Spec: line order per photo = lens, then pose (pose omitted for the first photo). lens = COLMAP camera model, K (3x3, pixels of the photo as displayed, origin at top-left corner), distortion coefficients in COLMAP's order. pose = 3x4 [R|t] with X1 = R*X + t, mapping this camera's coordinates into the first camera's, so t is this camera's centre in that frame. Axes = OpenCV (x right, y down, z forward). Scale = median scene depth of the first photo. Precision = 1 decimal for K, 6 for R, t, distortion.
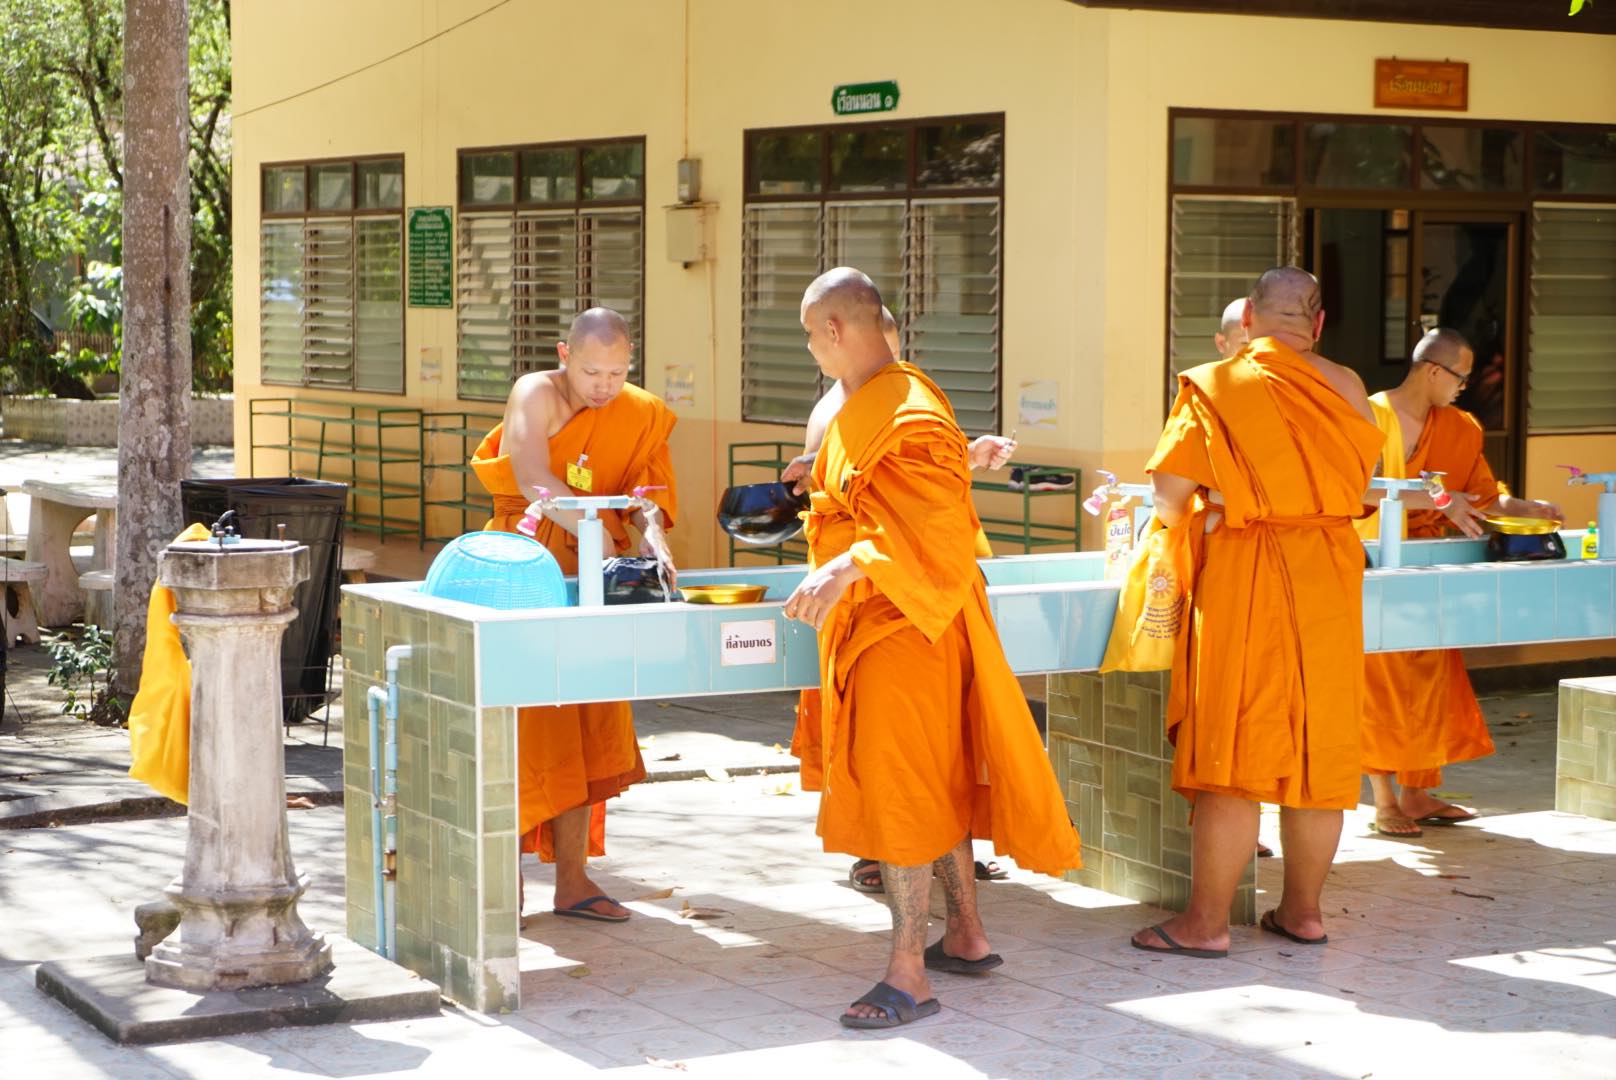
lens RADIAL K [[3055.6, 0, 808.6], [0, 3055.6, 511.7], [0, 0, 1]] dist [-0.006563, 0.055895]
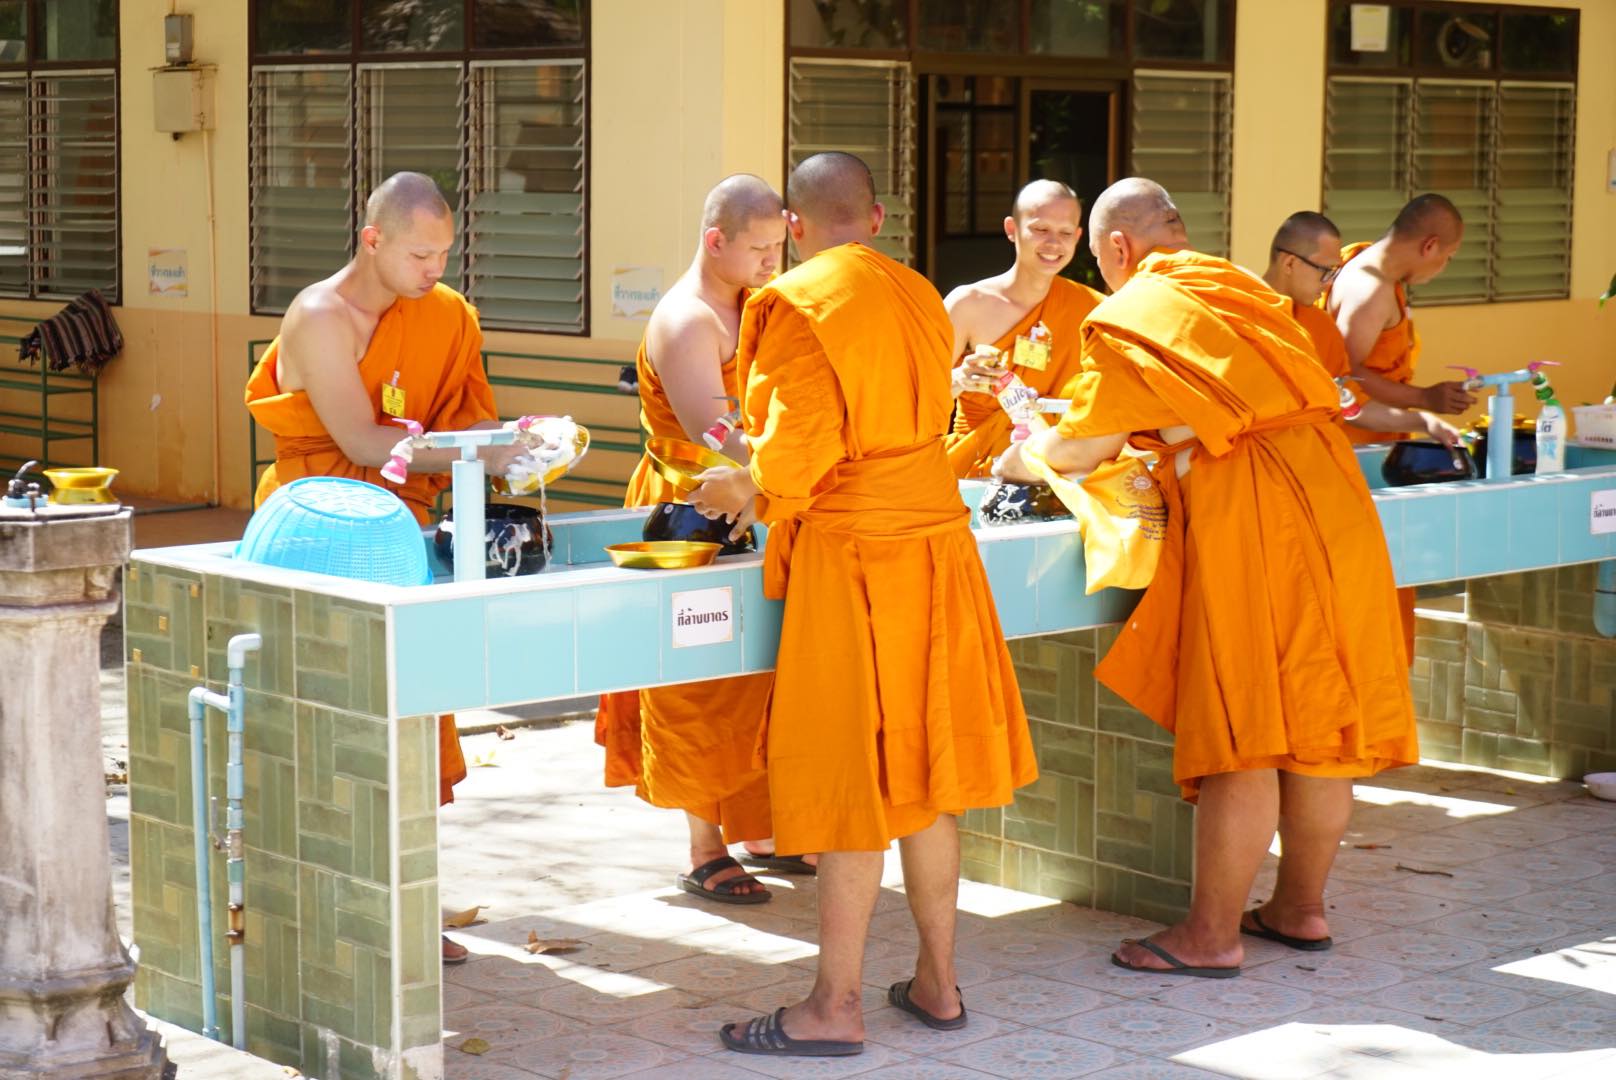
lens RADIAL K [[3149.5, 0, 808.2], [0, 3149.5, 466.5], [0, 0, 1]] dist [-0.041779, 0.248173]
pose [[0.974997, -0.020199, 0.221299, -0.169585], [0.015116, 0.999582, 0.024640, -0.014741], [-0.221704, -0.020679, 0.974895, 0.212611]]
